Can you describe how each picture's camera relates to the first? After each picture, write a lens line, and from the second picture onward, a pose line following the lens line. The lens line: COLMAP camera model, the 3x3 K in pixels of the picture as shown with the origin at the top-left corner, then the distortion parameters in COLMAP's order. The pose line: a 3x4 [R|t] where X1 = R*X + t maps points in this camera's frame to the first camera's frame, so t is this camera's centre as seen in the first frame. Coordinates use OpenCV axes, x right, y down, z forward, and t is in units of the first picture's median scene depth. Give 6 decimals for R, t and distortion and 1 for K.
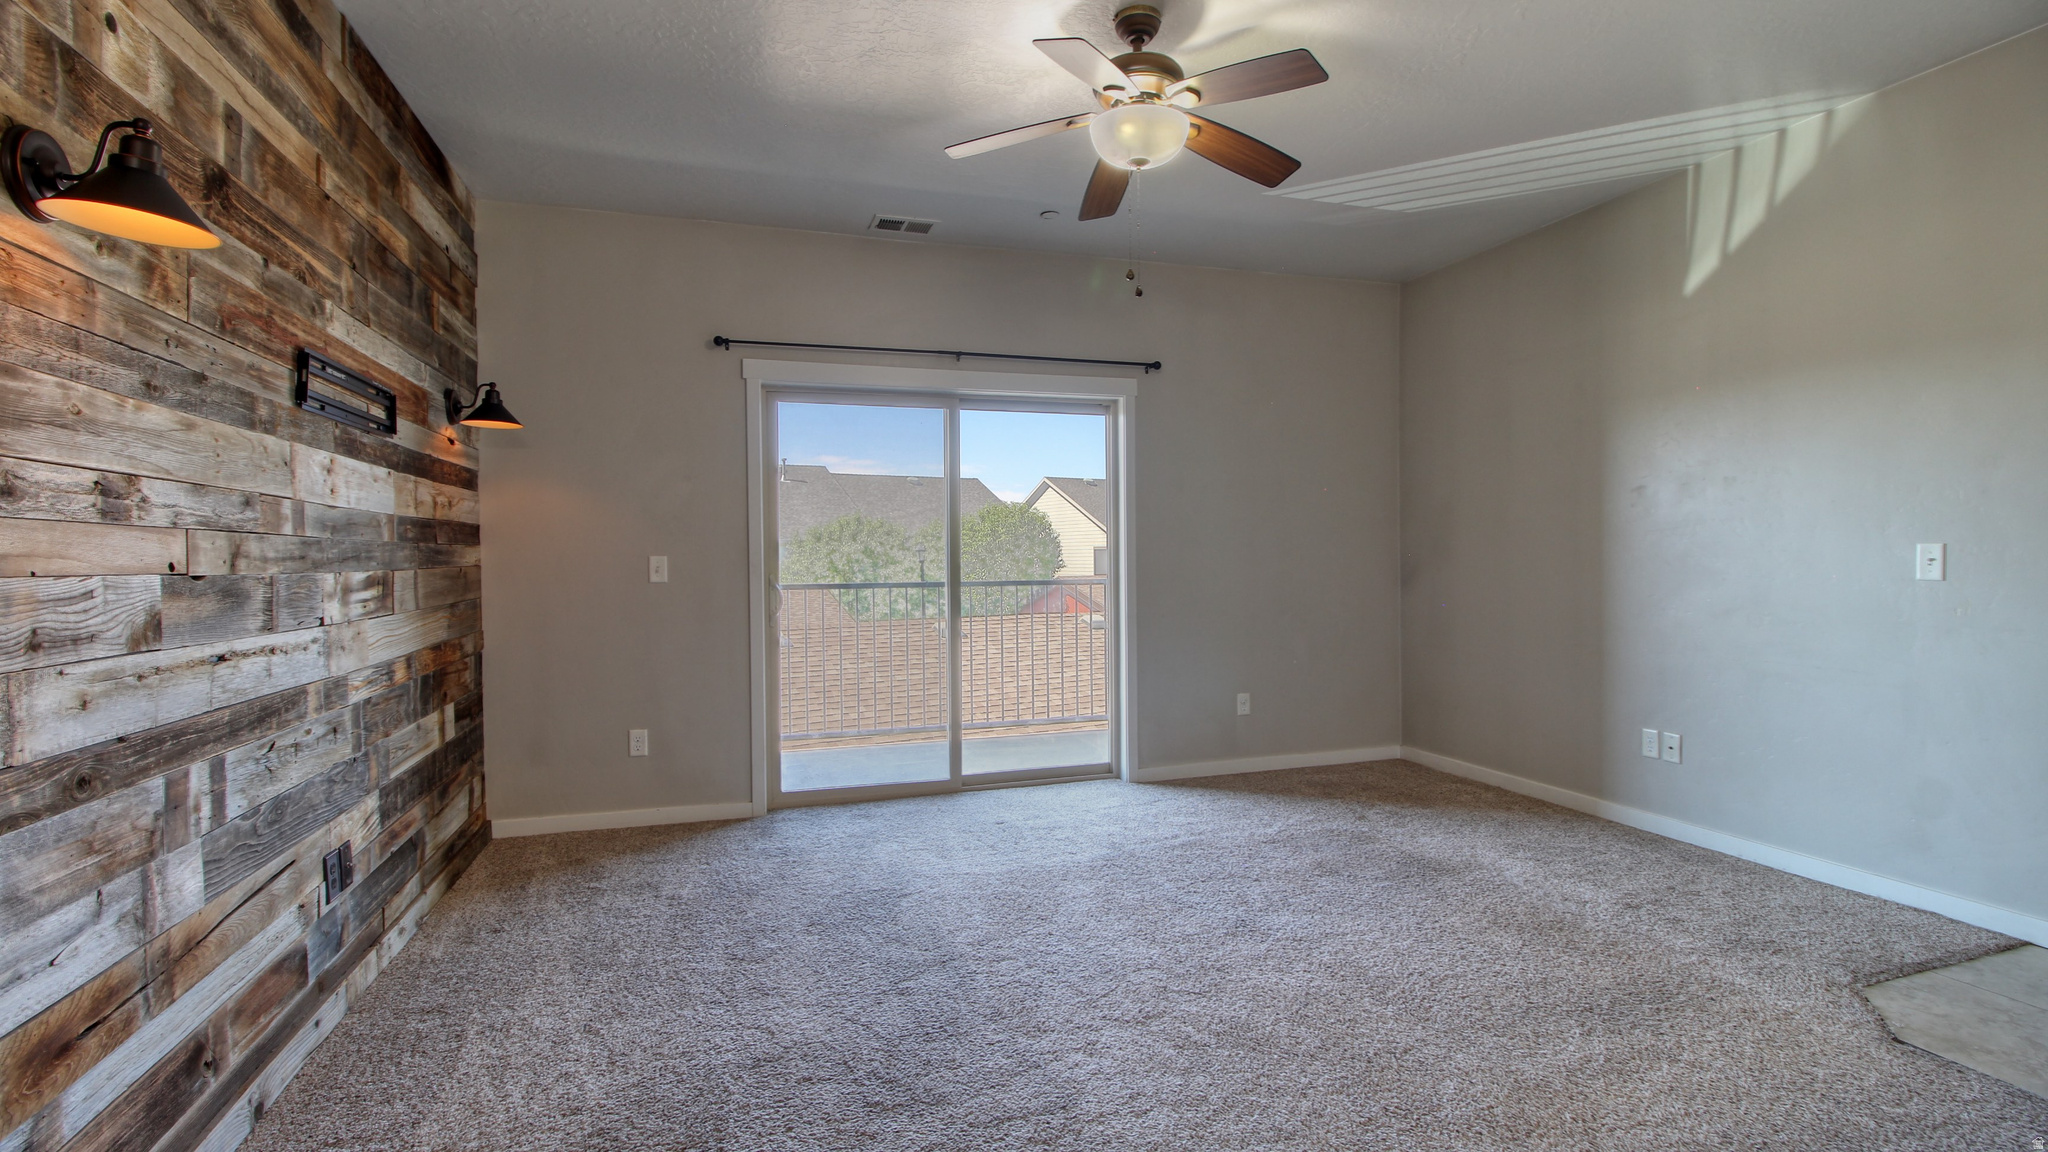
lens RADIAL K [[955.5, 0, 1020.3], [0, 955.5, 576.1], [0, 0, 1]] dist [0.019222, -0.018879]
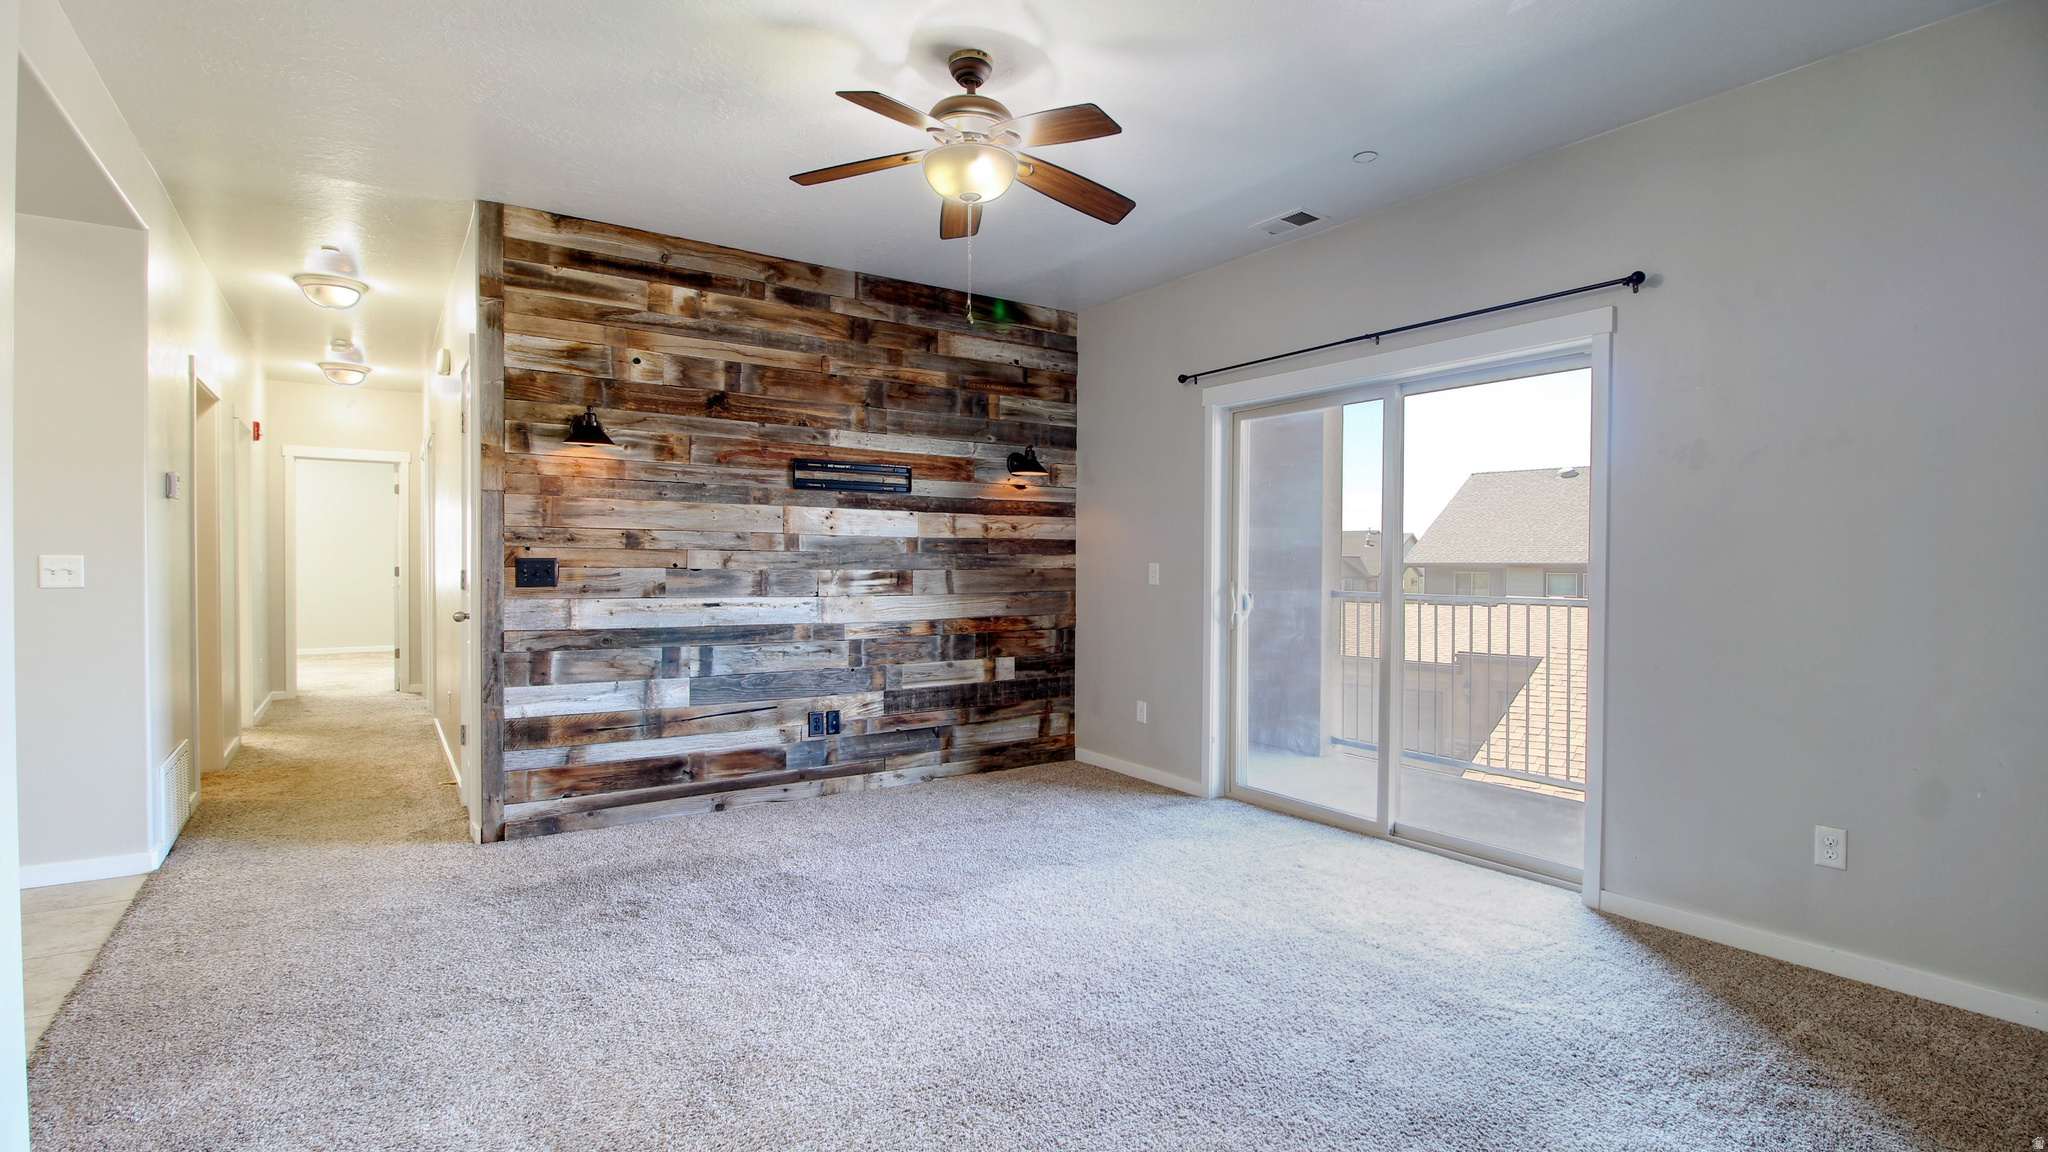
lens RADIAL K [[955.5, 0, 1020.3], [0, 955.5, 576.1], [0, 0, 1]] dist [0.019222, -0.018879]
pose [[0.294759, 0.024180, -0.955266, 1.000145], [-0.027909, 0.999471, 0.016687, -0.027191], [0.955164, 0.021742, 0.295277, 0.641833]]
